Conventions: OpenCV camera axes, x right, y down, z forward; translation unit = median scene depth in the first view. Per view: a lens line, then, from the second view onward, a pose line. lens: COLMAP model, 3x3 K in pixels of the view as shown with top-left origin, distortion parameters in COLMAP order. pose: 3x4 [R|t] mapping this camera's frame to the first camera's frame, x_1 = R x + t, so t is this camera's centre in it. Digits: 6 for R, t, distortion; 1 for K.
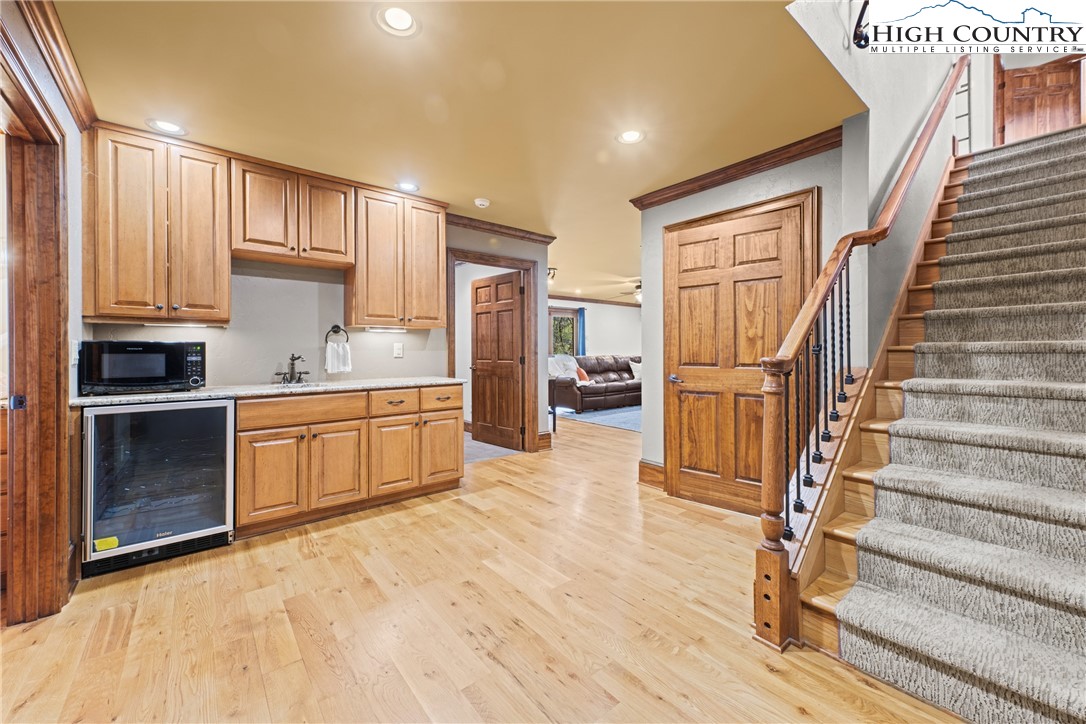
lens RADIAL K [[432.5, 0, 543.1], [0, 432.5, 353.4], [0, 0, 1]] dist [-0.004786, -0.000315]
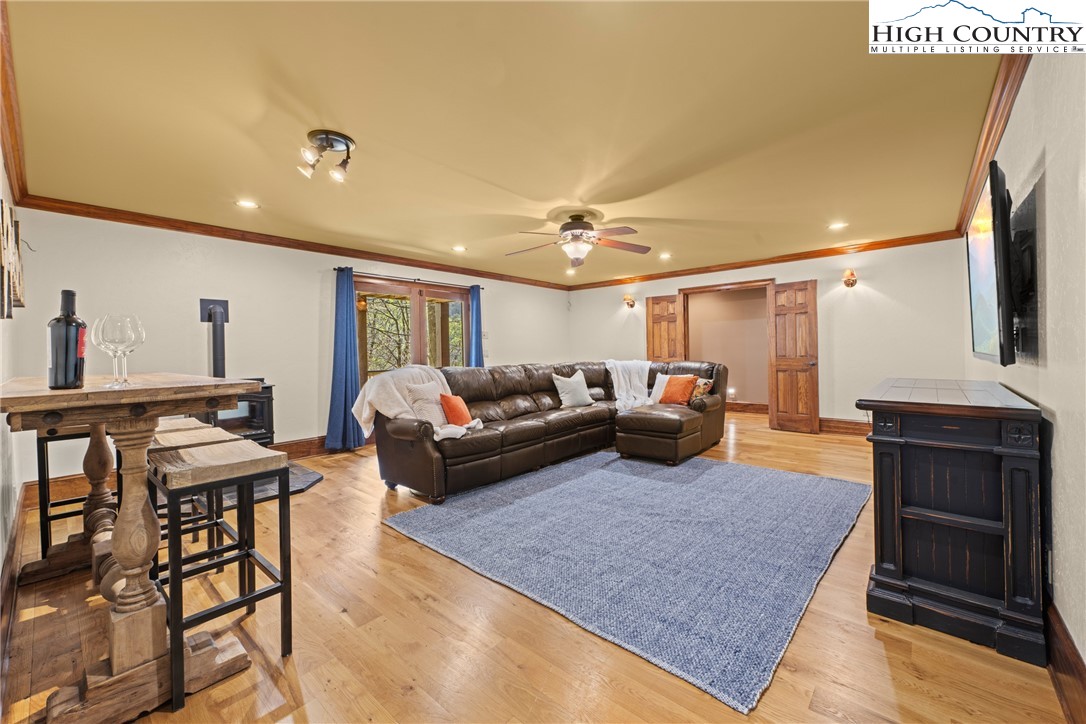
lens RADIAL K [[432.5, 0, 539.9], [0, 432.5, 355.2], [0, 0, 1]] dist [-0.004786, -0.000315]
pose [[0.987080, -0.015486, 0.159479, 0.101905], [0.015829, 0.999874, -0.000881, -0.006678], [-0.159445, 0.003394, 0.987201, 0.487199]]
